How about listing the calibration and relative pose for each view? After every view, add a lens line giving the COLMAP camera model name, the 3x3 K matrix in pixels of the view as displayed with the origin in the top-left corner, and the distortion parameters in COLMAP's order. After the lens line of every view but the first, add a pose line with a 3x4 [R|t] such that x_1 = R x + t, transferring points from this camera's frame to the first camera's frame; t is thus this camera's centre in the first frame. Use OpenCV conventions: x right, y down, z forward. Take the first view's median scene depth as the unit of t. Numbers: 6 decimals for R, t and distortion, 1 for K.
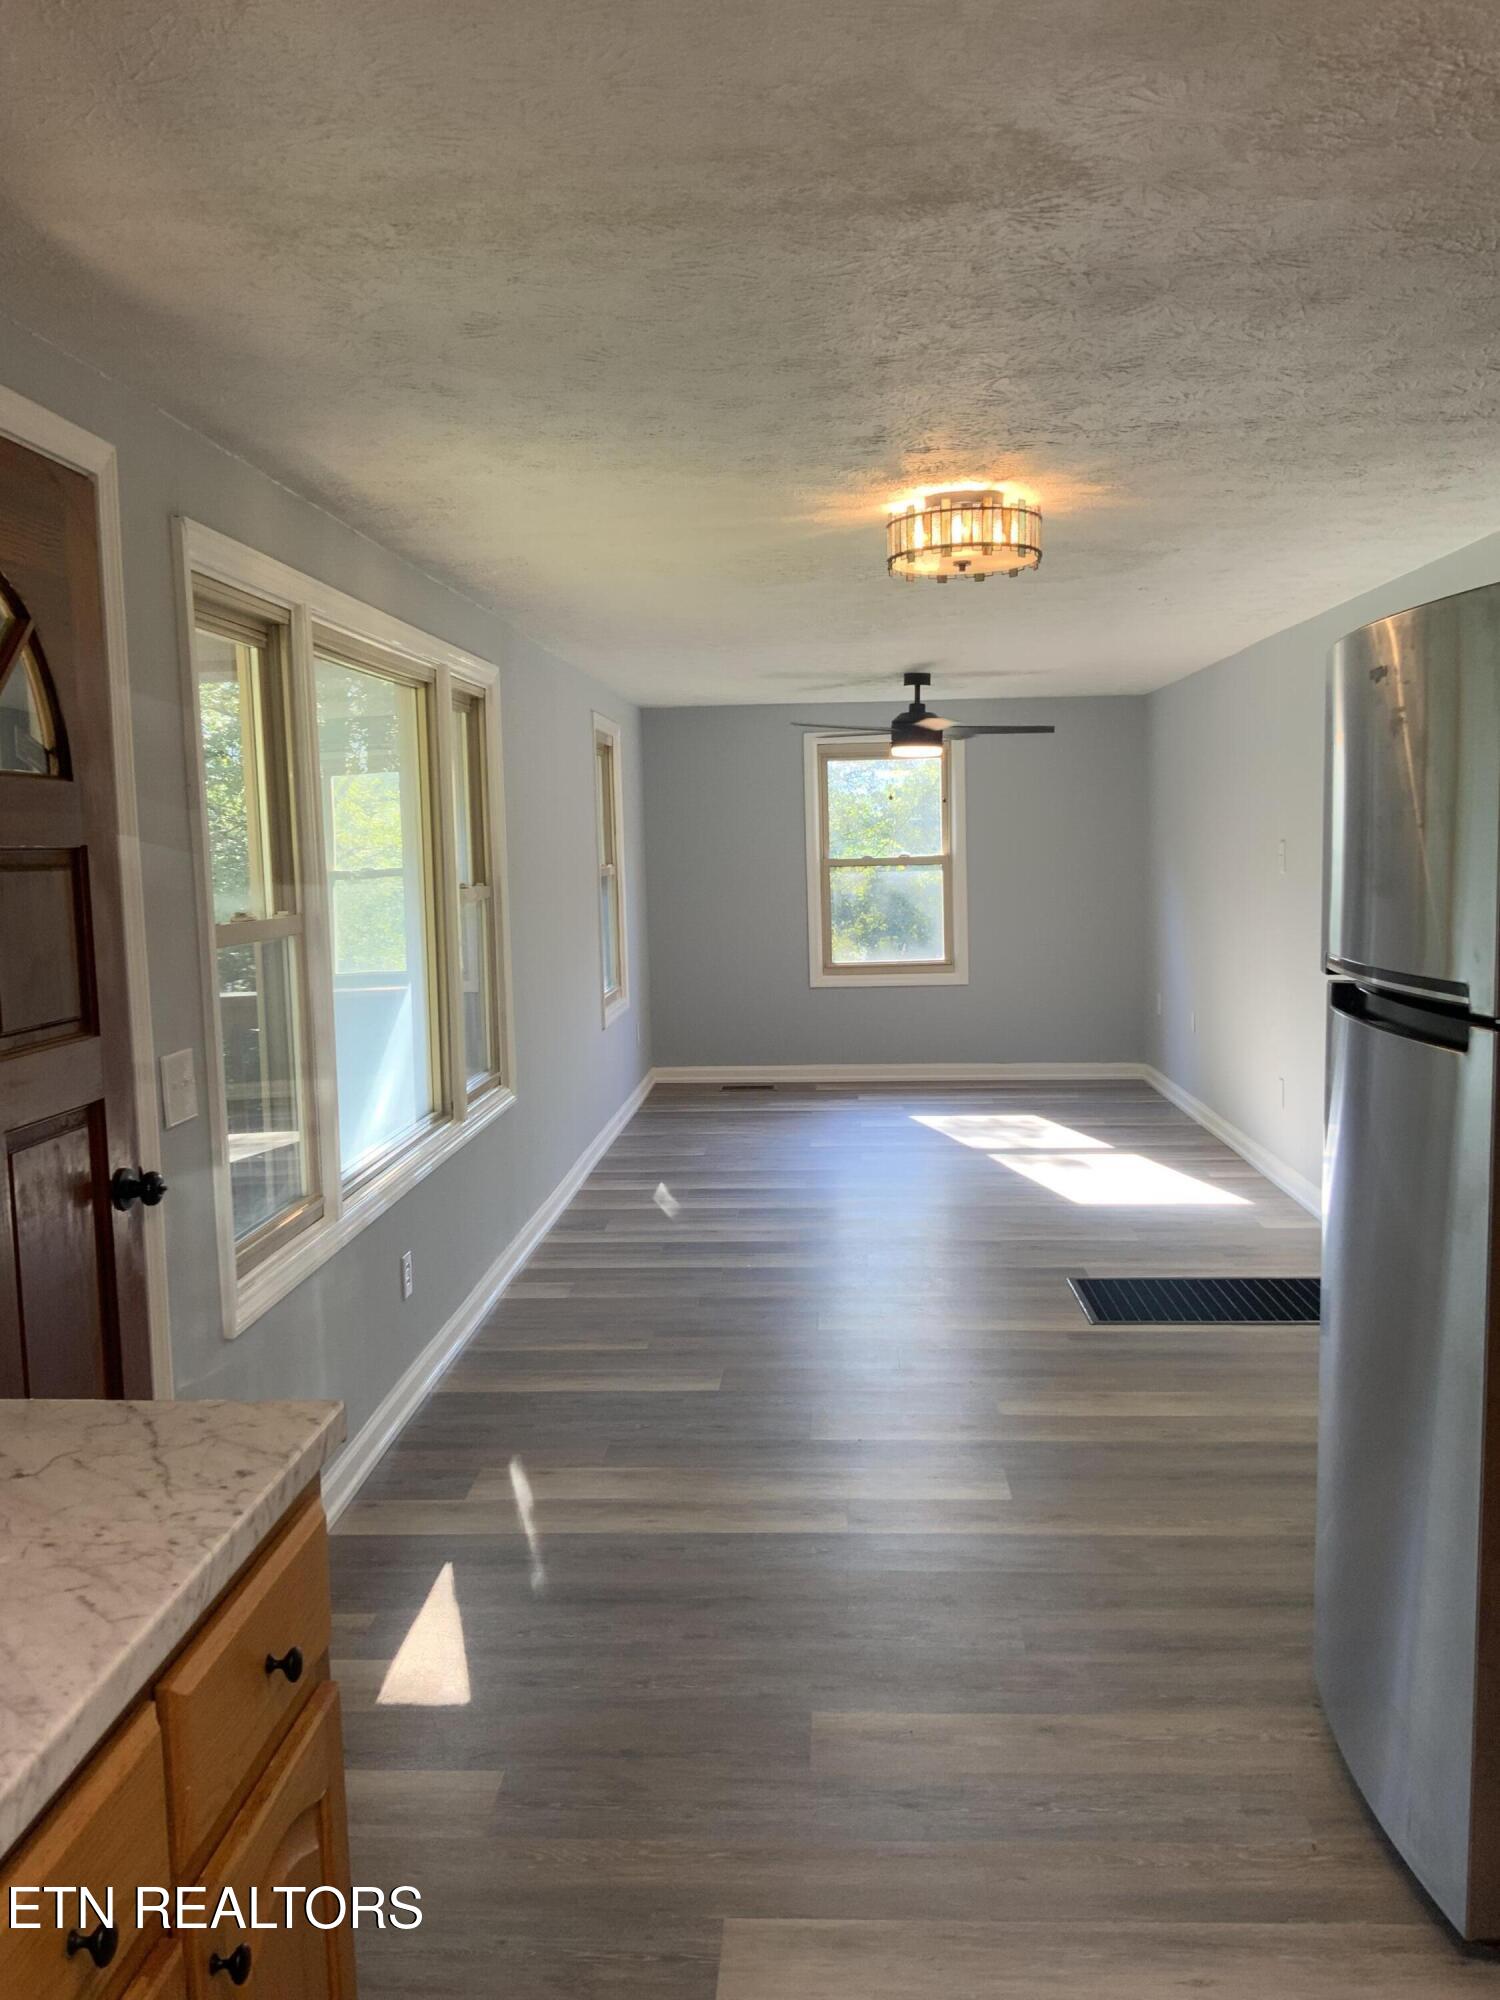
lens RADIAL K [[1663.2, 0, 727.1], [0, 1663.2, 996.2], [0, 0, 1]] dist [0.001074, -0.071874]
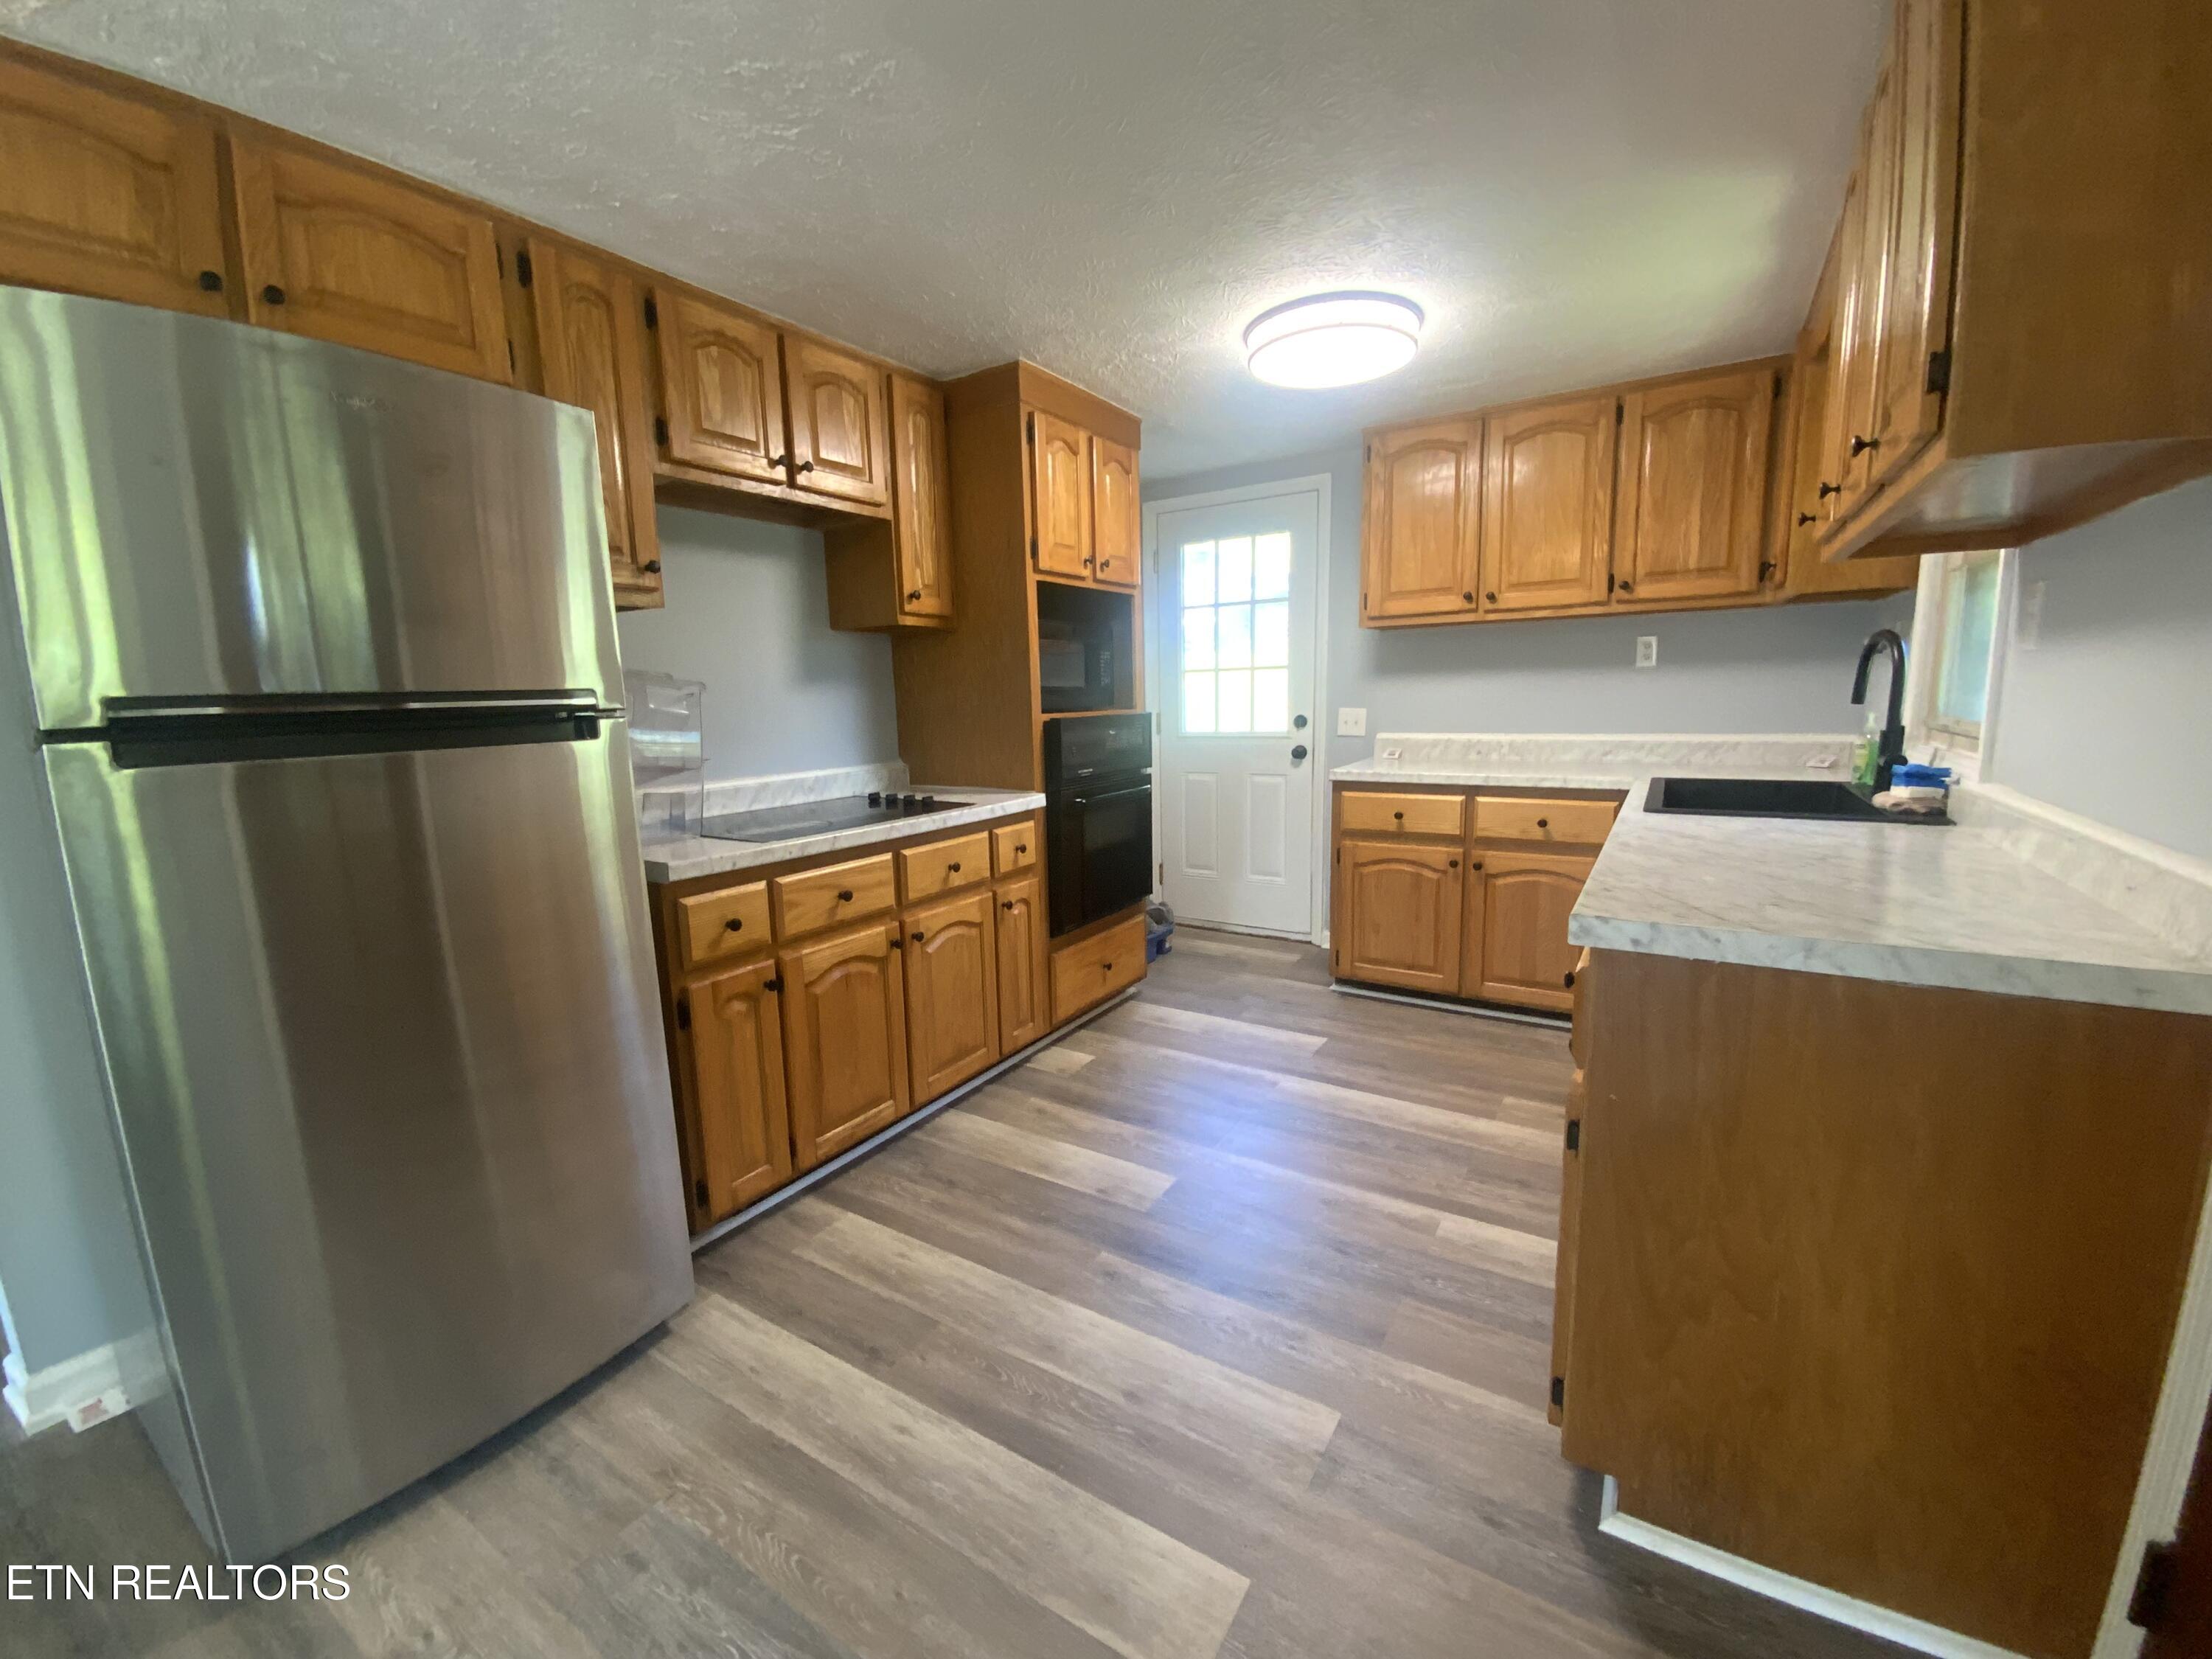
lens RADIAL K [[899.0, 0, 1106.0], [0, 899.0, 829.5], [0, 0, 1]] dist [-0.000595, -0.000153]
pose [[-0.877208, -0.028692, 0.479253, -0.109294], [0.092720, 0.969298, 0.227740, -0.015206], [-0.471073, 0.244211, -0.847615, 0.788468]]
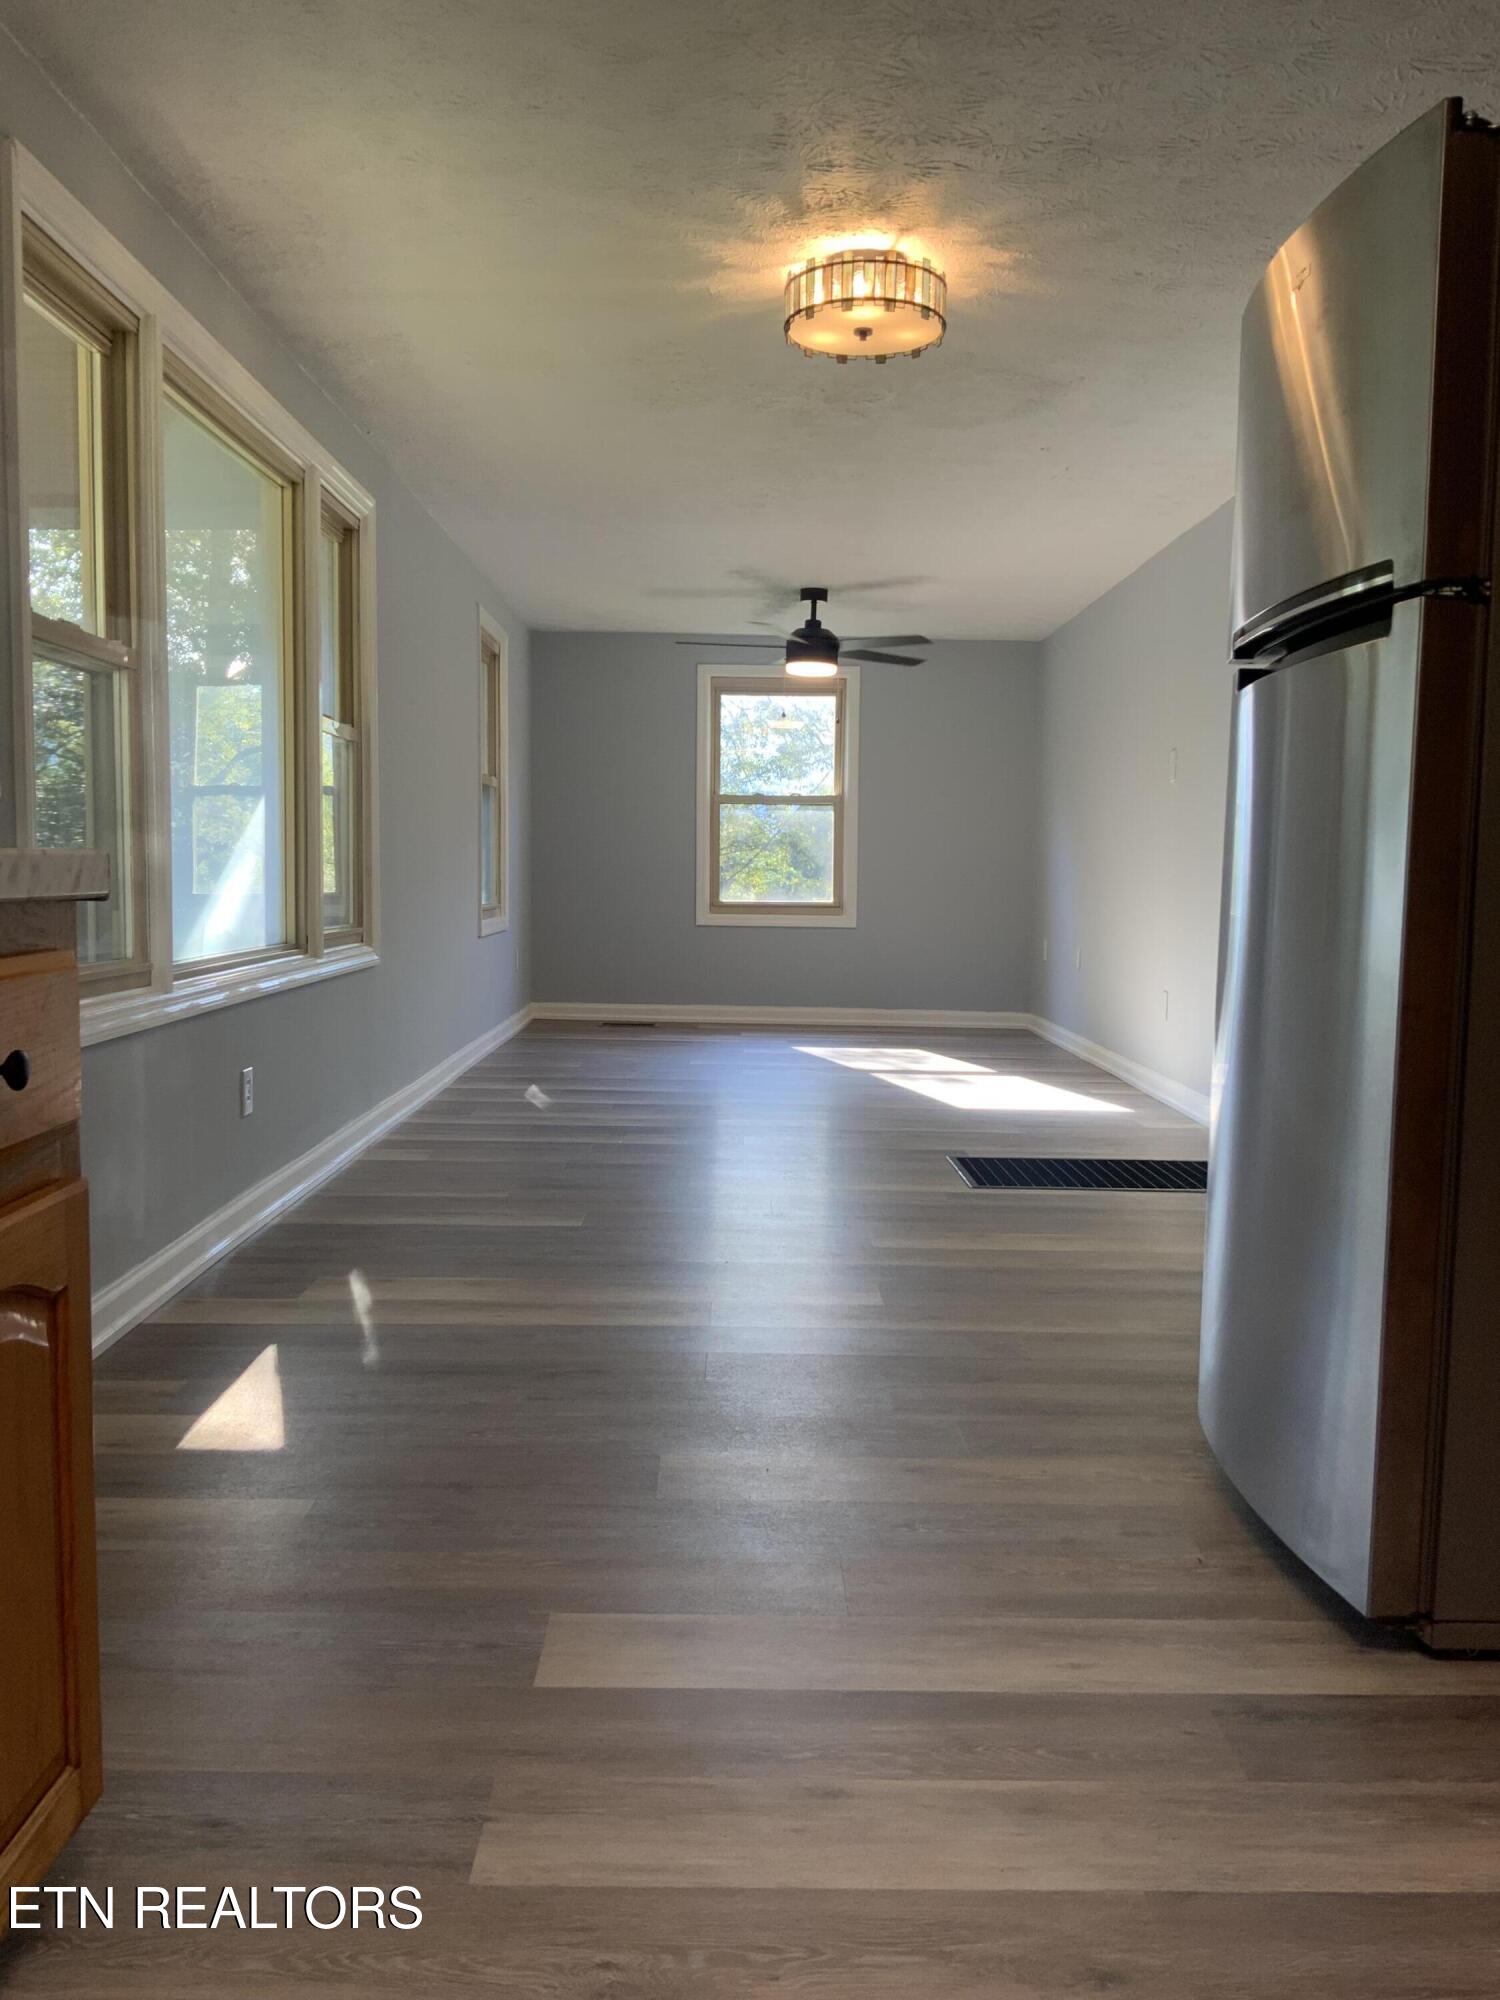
lens RADIAL K [[1654.9, 0, 752.5], [0, 1654.9, 1034.3], [0, 0, 1]] dist [0.004161, -0.120432]
pose [[0.996150, 0.032077, 0.081584, 0.014138], [-0.032181, 0.999482, -0.000042, 0.144228], [-0.081543, -0.002583, 0.996666, 0.062499]]
